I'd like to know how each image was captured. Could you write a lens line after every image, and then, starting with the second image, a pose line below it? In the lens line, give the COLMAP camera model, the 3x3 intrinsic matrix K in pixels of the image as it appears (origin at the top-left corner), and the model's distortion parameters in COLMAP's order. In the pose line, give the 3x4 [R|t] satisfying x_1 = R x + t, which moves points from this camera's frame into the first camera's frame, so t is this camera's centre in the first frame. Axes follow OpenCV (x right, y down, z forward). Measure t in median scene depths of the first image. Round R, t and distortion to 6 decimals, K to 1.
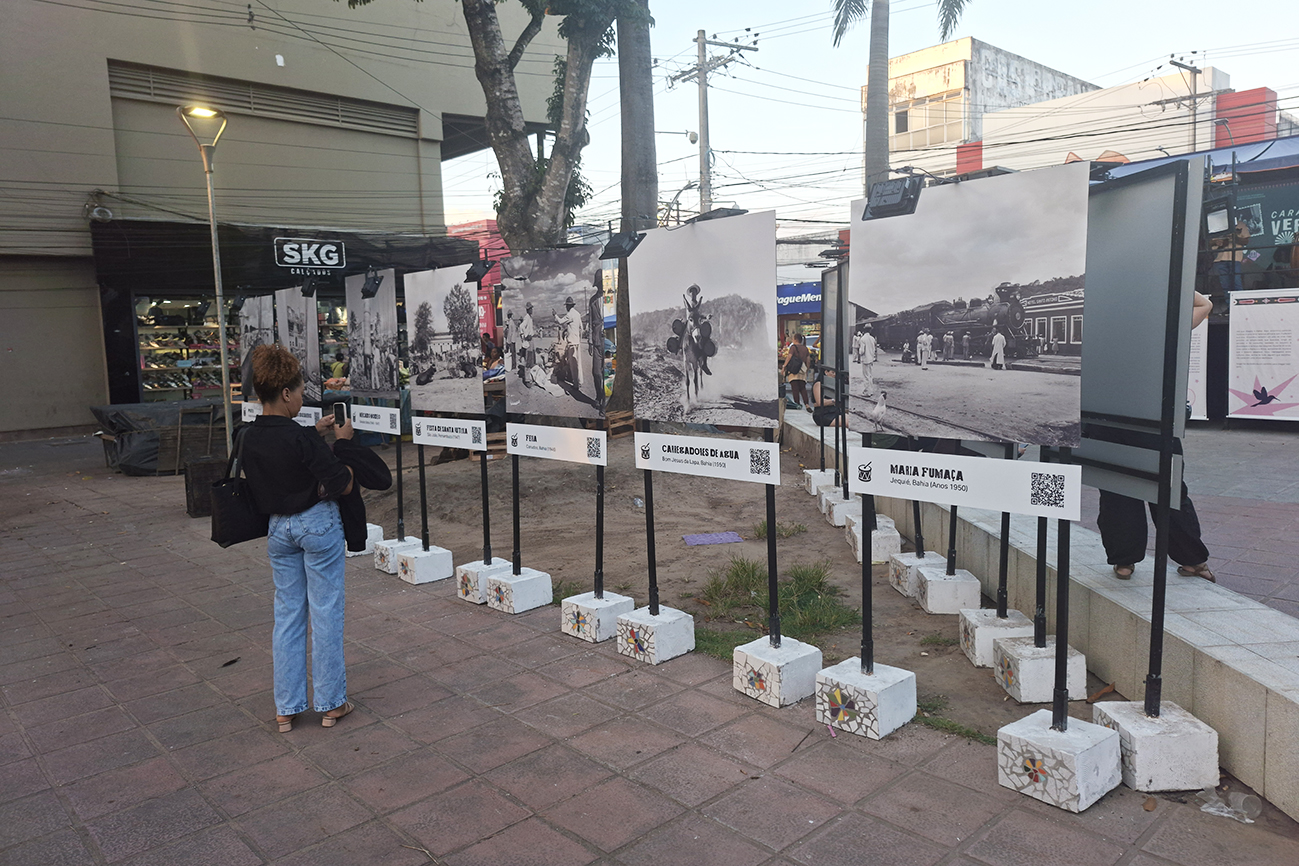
lens RADIAL K [[911.0, 0, 649.5], [0, 911.0, 433.0], [0, 0, 1]] dist [-0.000843, -0.003121]
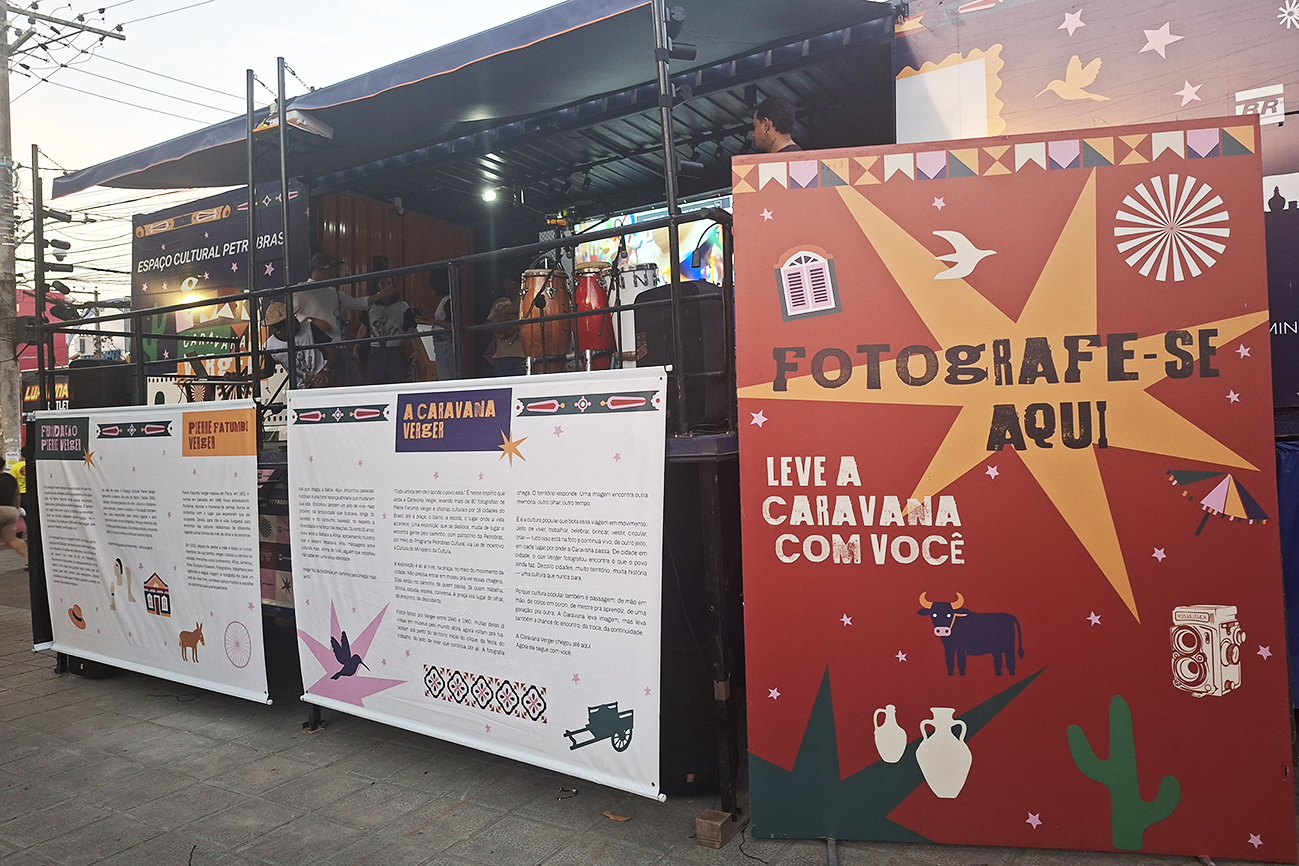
lens RADIAL K [[882.7, 0, 647.7], [0, 882.7, 394.7], [0, 0, 1]] dist [0.116552, -0.138515]
pose [[0.964438, 0.017848, 0.263705, 0.245024], [0.020343, 0.989745, -0.141388, -0.033218], [-0.263524, 0.141725, 0.954185, 0.203829]]
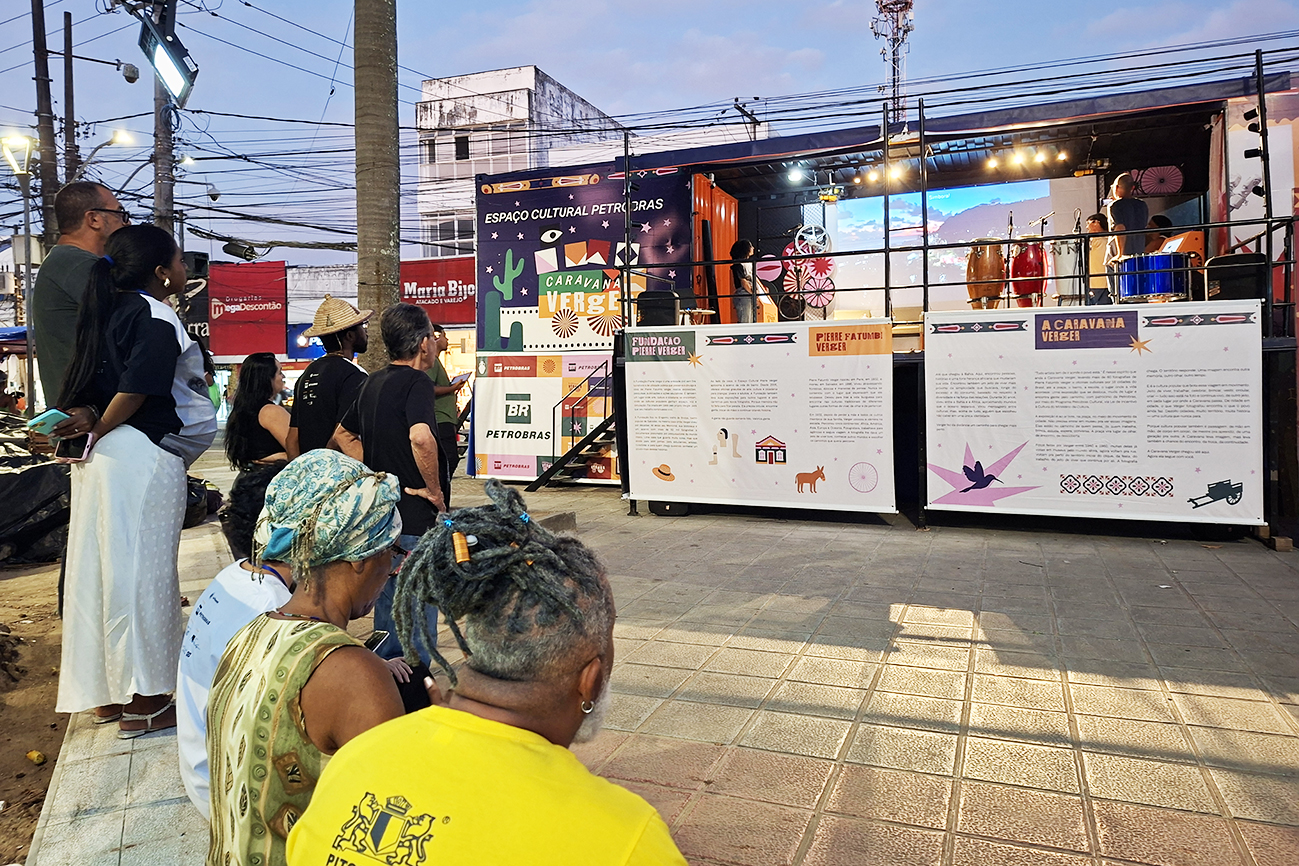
lens RADIAL K [[882.2, 0, 650.3], [0, 882.2, 380.0], [0, 0, 1]] dist [0.092479, -0.123263]
pose [[0.894526, 0.026741, 0.446214, 0.066233], [0.026512, 0.993278, -0.112676, -0.015062], [-0.446228, 0.112622, 0.887804, 0.190028]]
